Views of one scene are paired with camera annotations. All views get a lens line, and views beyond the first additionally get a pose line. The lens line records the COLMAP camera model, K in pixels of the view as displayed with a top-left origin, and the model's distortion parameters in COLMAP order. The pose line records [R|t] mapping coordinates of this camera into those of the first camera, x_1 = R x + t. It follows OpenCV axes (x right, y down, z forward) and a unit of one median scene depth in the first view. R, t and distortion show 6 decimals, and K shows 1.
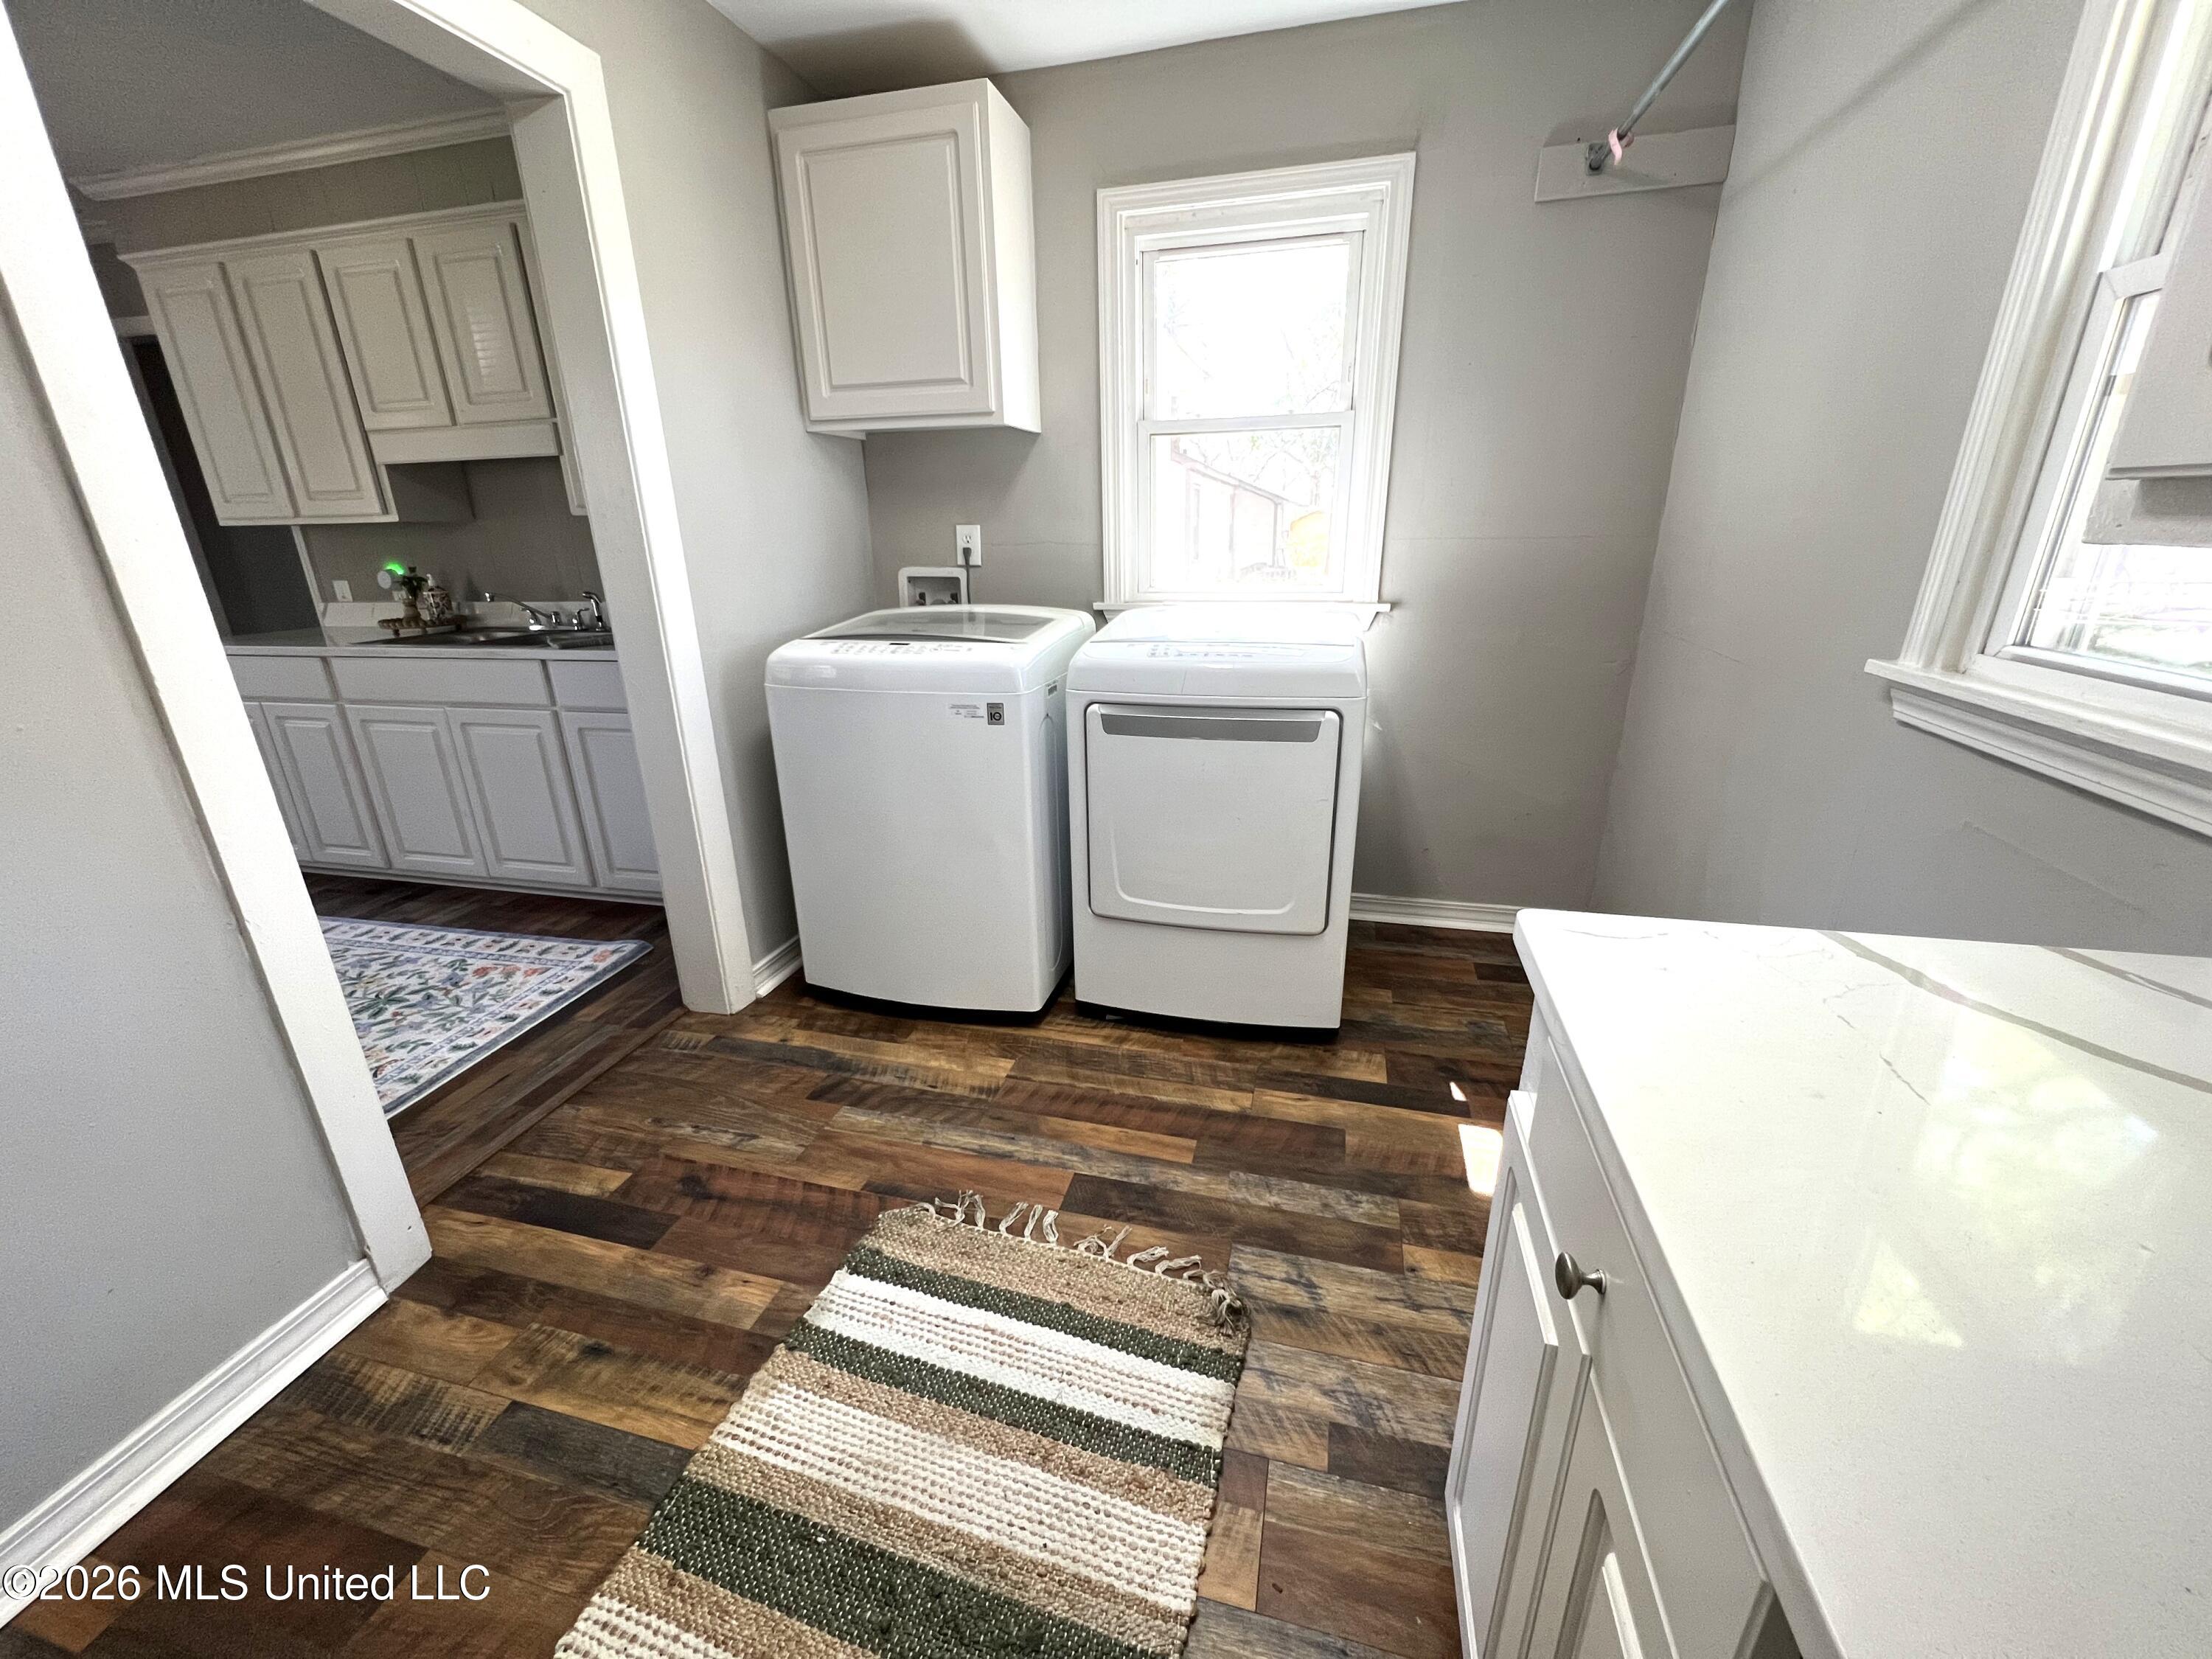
lens RADIAL K [[884.7, 0, 1098.9], [0, 884.7, 832.8], [0, 0, 1]] dist [-0.000455, 0.000096]
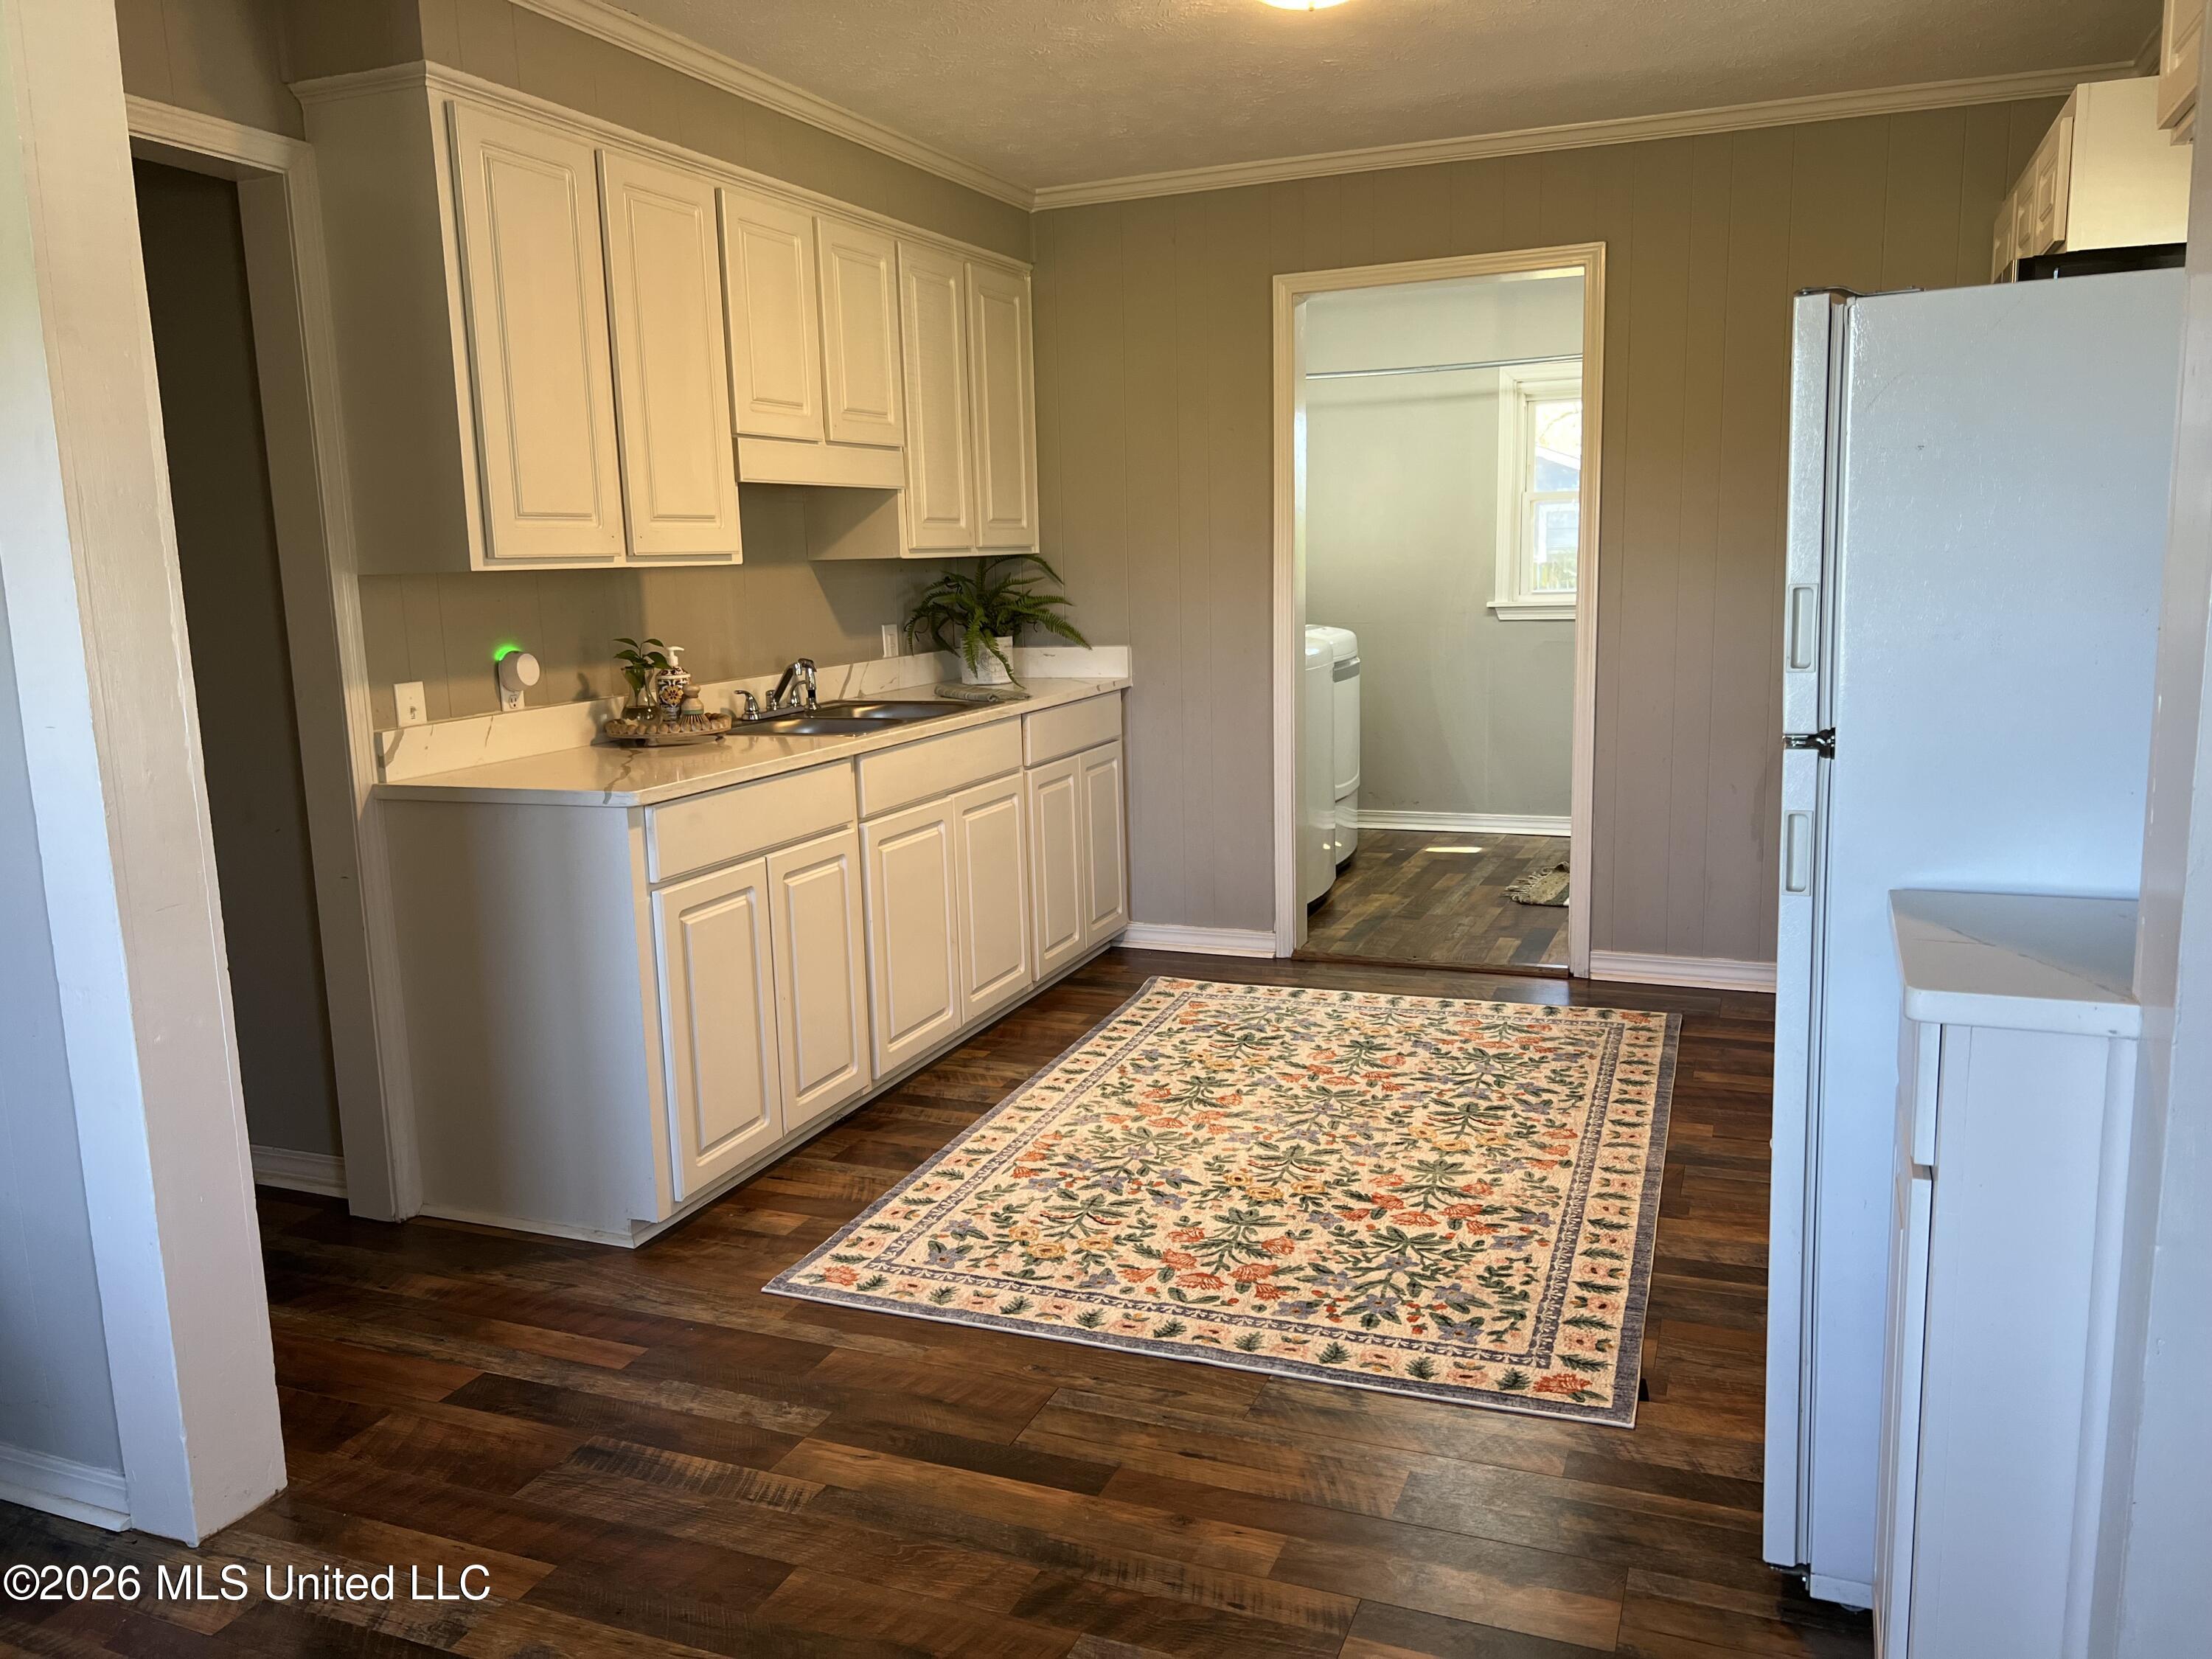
lens RADIAL K [[1653.4, 0, 1101.5], [0, 1653.4, 828.9], [0, 0, 1]] dist [-0.002094, -0.001429]
pose [[0.128107, -0.147279, 0.980764, -2.183101], [0.354462, 0.930392, 0.093415, -0.205668], [-0.926253, 0.335677, 0.171395, 0.667394]]
